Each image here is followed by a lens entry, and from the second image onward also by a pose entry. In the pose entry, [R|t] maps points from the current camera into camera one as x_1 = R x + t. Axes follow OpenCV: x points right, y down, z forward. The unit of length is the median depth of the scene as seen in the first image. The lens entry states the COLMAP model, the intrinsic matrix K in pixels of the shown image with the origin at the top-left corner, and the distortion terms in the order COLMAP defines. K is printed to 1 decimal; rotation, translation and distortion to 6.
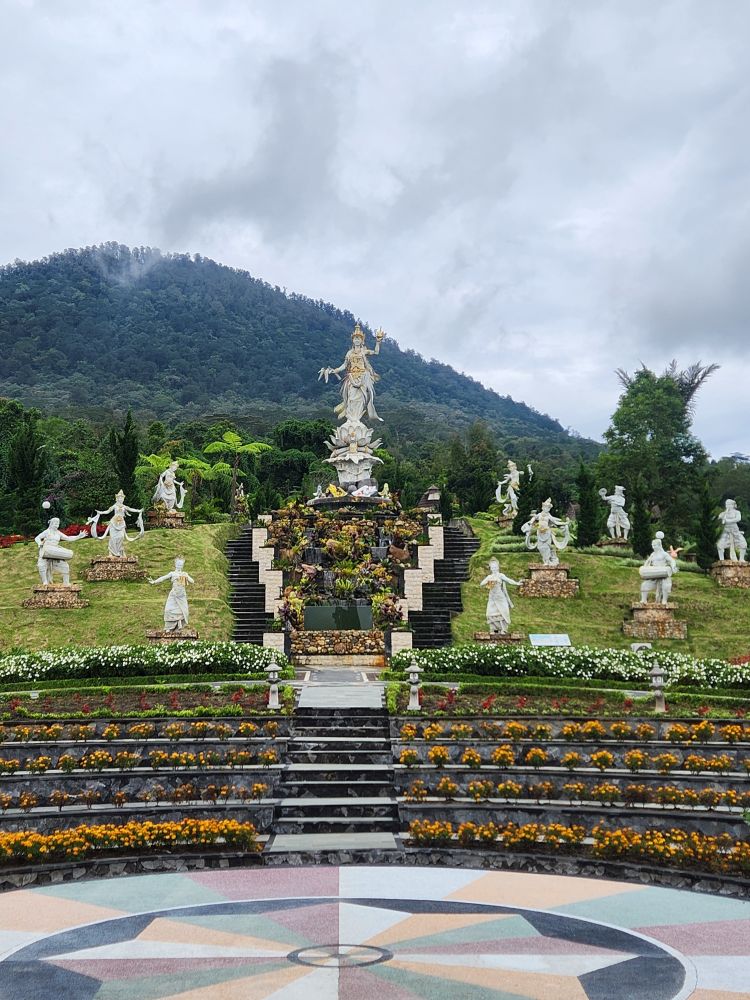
lens RADIAL K [[886.0, 0, 368.7], [0, 886.0, 502.8], [0, 0, 1]] dist [0.037431, -0.001387]
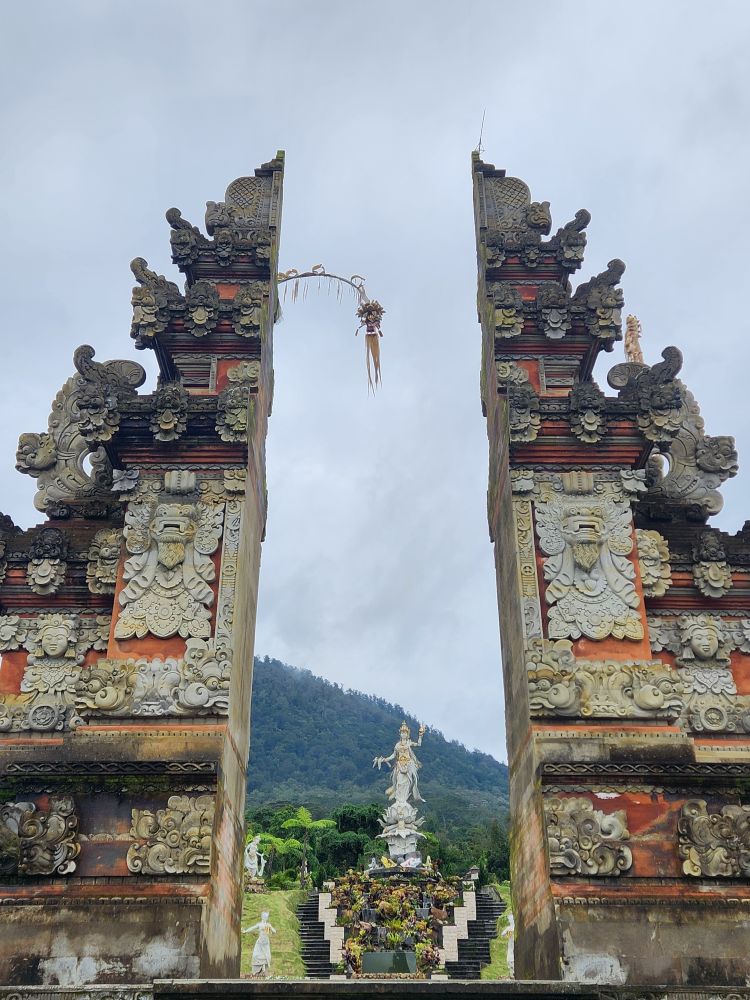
lens RADIAL K [[886.0, 0, 366.8], [0, 886.0, 506.0], [0, 0, 1]] dist [0.037431, -0.001387]
pose [[0.998206, -0.019024, -0.056771, 0.013510], [-0.006143, 0.910631, -0.413174, 0.046951], [0.059557, 0.412781, 0.908881, -0.310729]]
